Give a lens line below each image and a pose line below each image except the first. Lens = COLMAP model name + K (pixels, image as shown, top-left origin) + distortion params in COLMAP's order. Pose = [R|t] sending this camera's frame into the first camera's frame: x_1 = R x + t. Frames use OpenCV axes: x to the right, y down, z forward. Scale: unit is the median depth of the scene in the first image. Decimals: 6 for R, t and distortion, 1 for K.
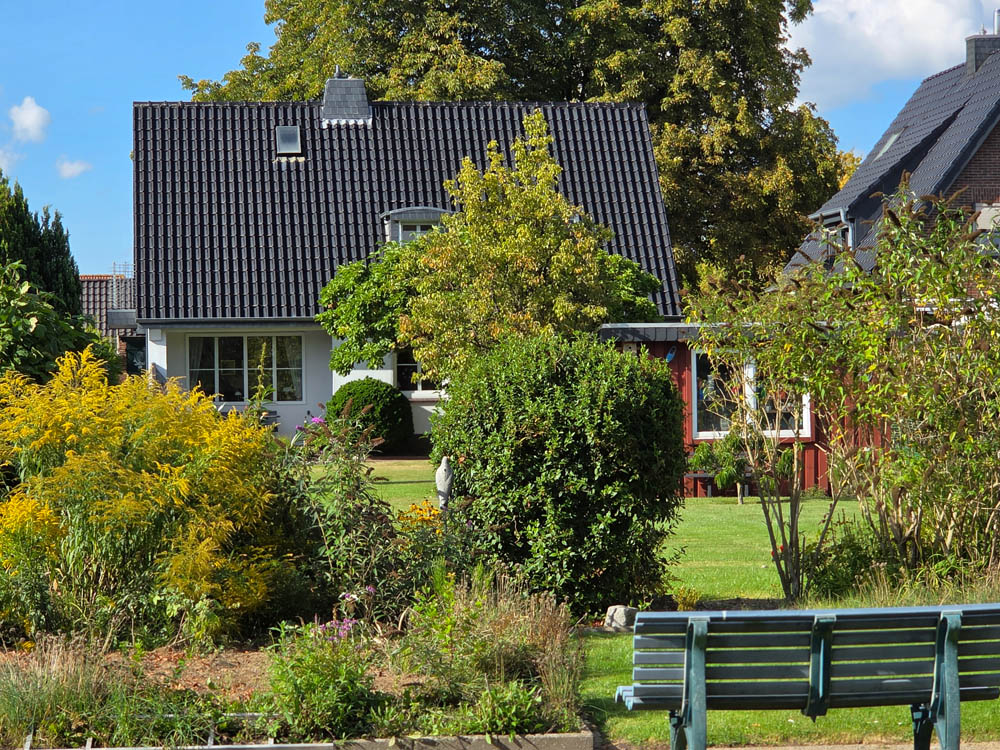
lens RADIAL K [[2532.2, 0, 498.7], [0, 2532.2, 373.0], [0, 0, 1]] dist [-0.146375, 0.000000]
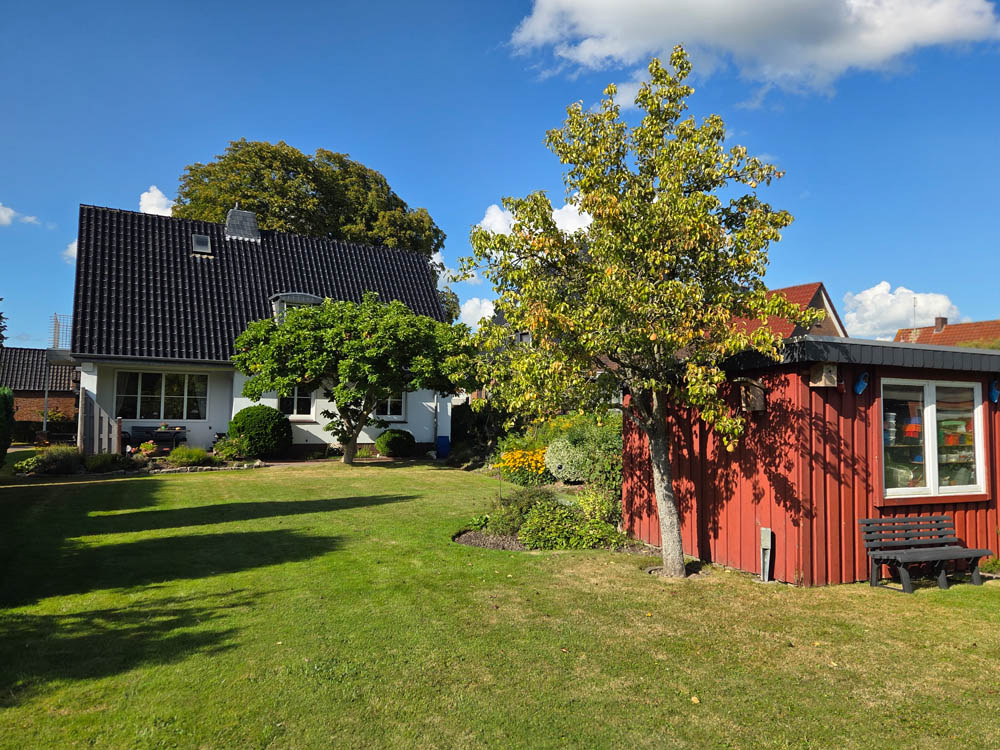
lens RADIAL K [[715.7, 0, 506.3], [0, 715.7, 375.6], [0, 0, 1]] dist [0.061962, -0.002340]
pose [[0.928616, 0.049447, 0.367732, -0.070307], [-0.031102, 0.997966, -0.055652, 0.003542], [-0.369736, 0.040242, 0.928265, 0.542466]]
